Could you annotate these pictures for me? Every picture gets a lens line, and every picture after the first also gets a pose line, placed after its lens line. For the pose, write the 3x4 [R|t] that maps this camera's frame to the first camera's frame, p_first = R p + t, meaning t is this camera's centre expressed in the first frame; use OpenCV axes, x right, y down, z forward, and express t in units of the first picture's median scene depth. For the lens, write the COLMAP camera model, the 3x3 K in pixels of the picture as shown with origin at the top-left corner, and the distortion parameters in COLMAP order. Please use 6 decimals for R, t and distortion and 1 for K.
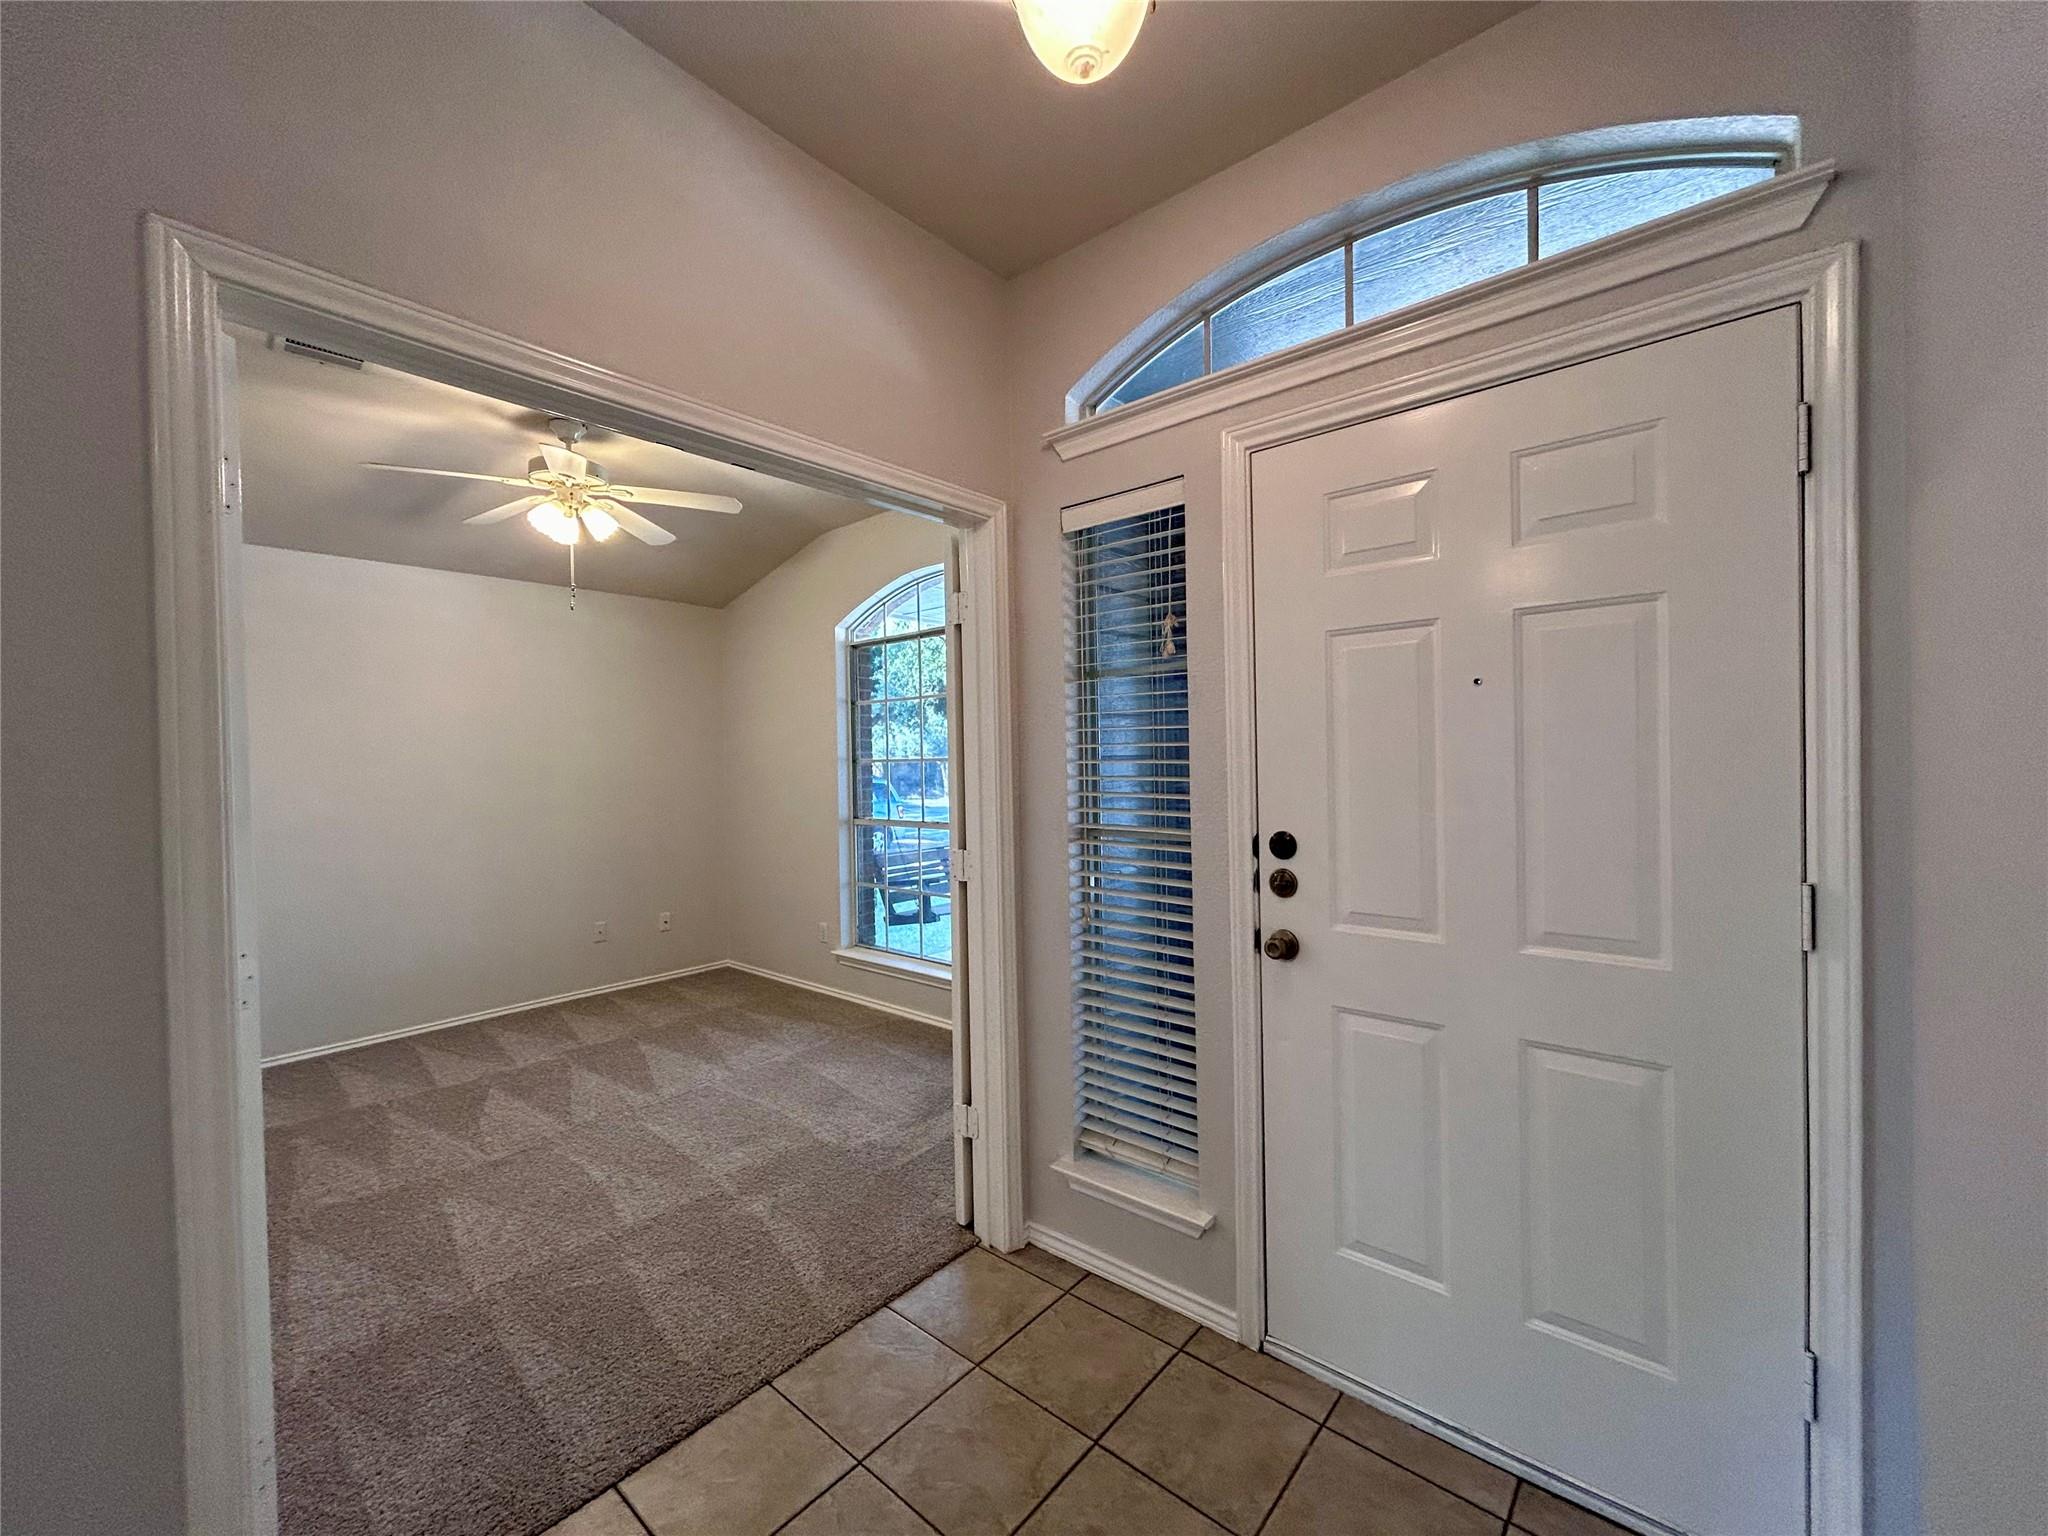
lens RADIAL K [[817.2, 0, 1018.6], [0, 817.2, 767.8], [0, 0, 1]] dist [0.001359, -0.001093]
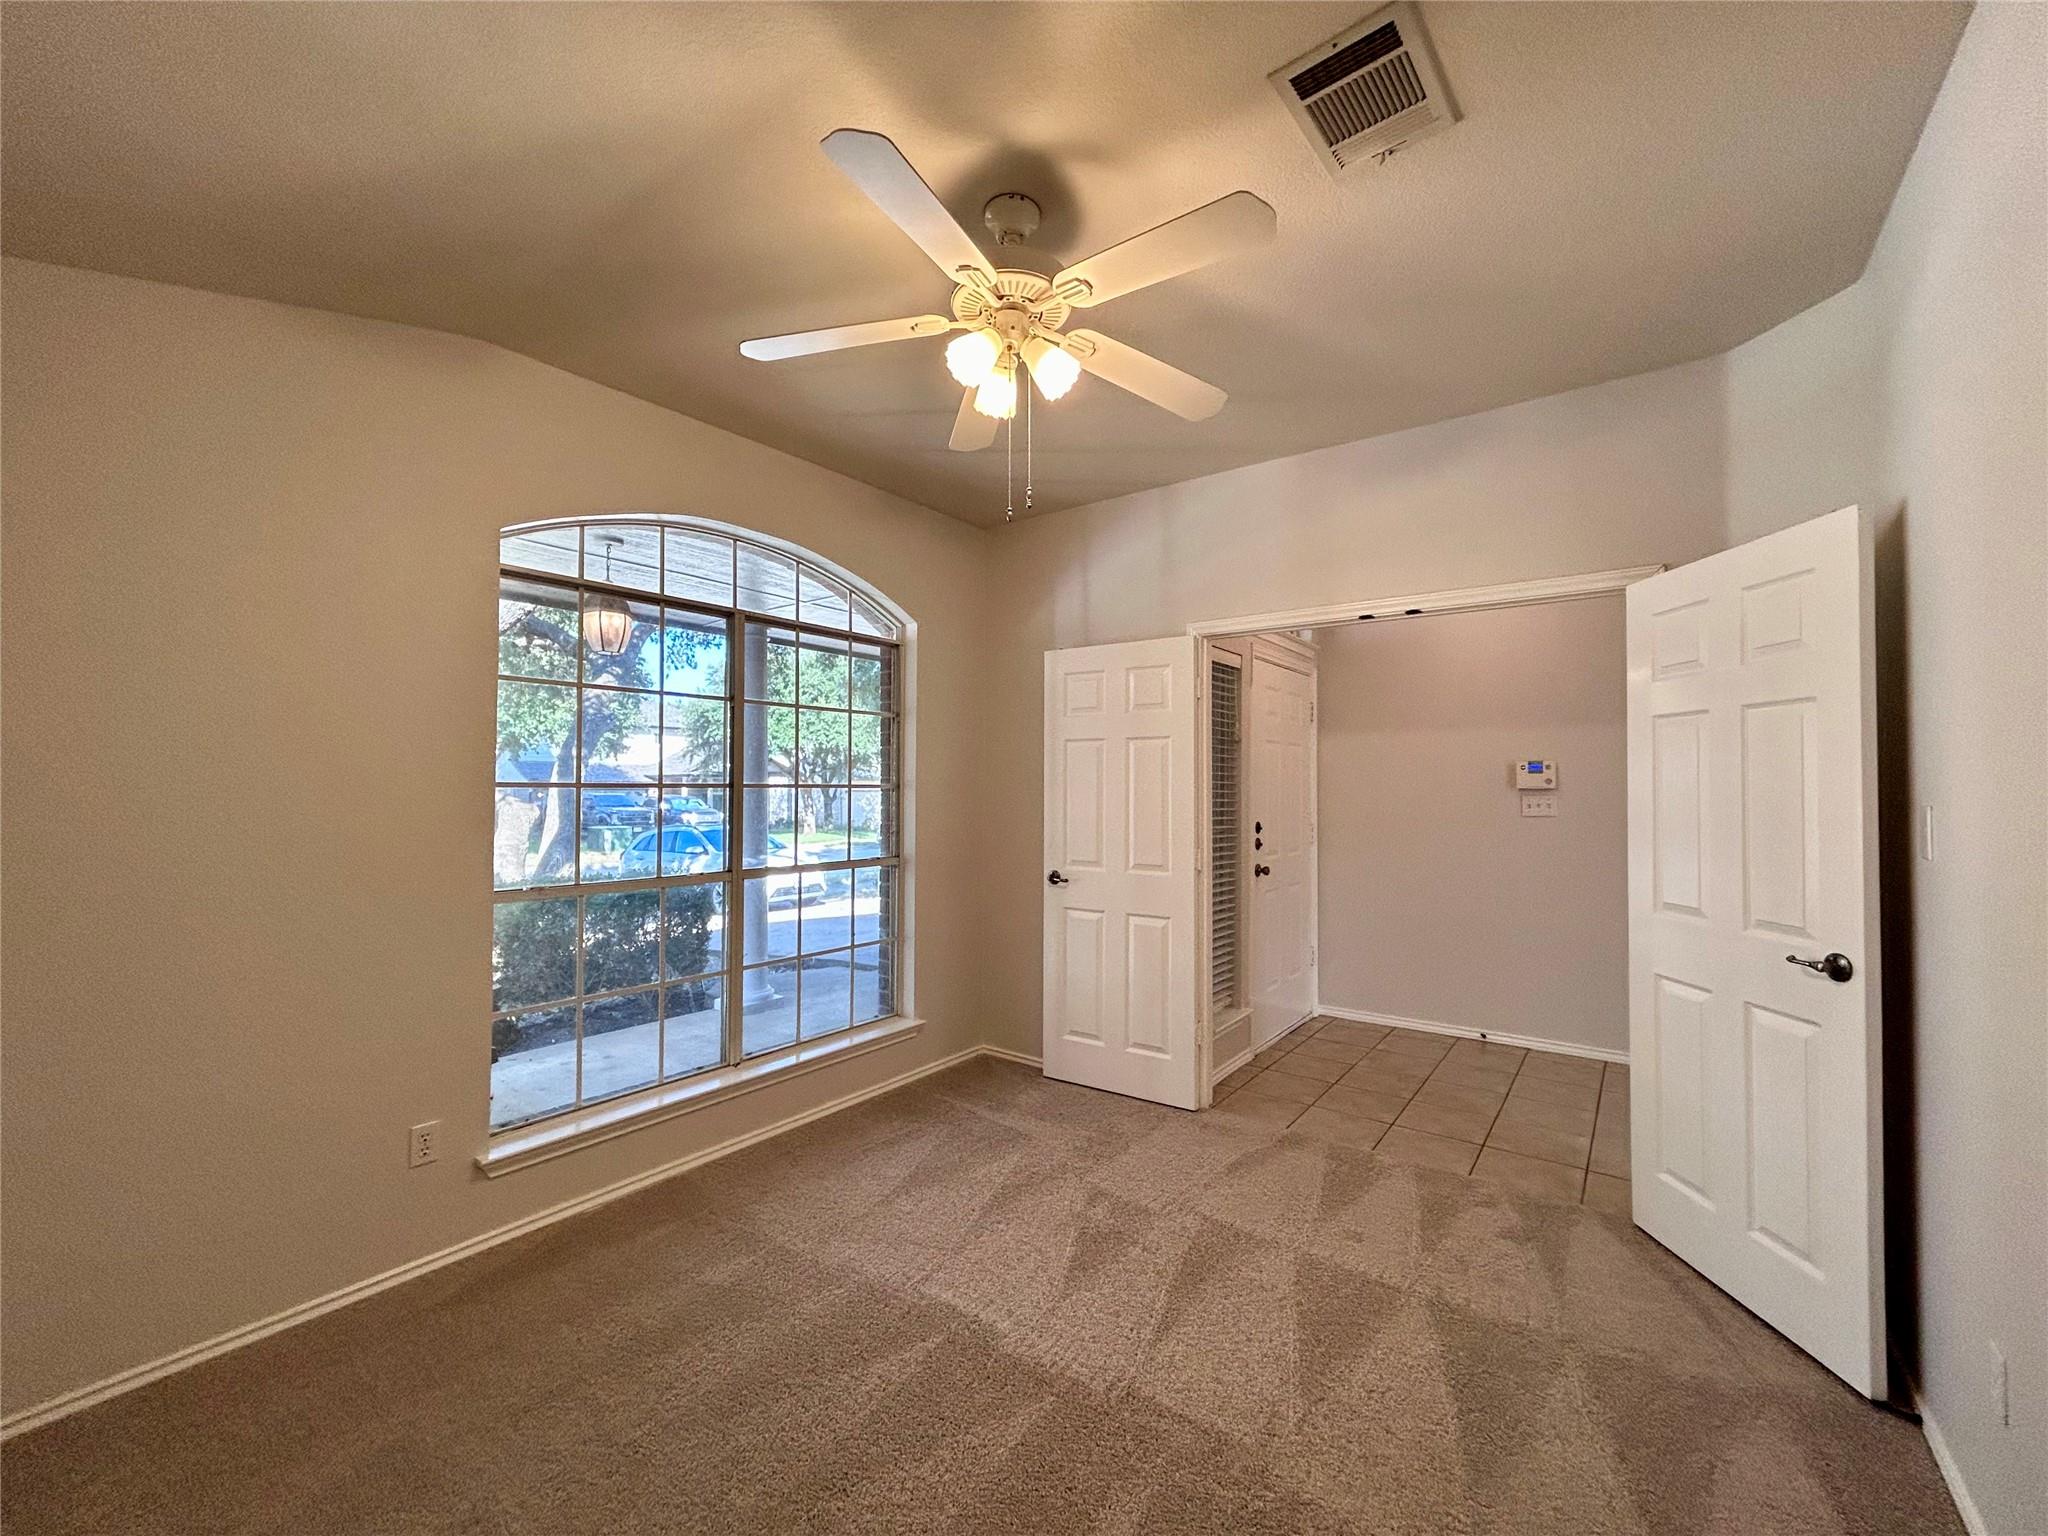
lens RADIAL K [[817.2, 0, 1009.3], [0, 817.2, 767.9], [0, 0, 1]] dist [0.001359, -0.001093]
pose [[-0.042468, 0.032093, 0.998582, -0.983285], [0.007731, 0.999465, -0.031793, -0.004019], [-0.999068, 0.006370, -0.042693, 0.891495]]
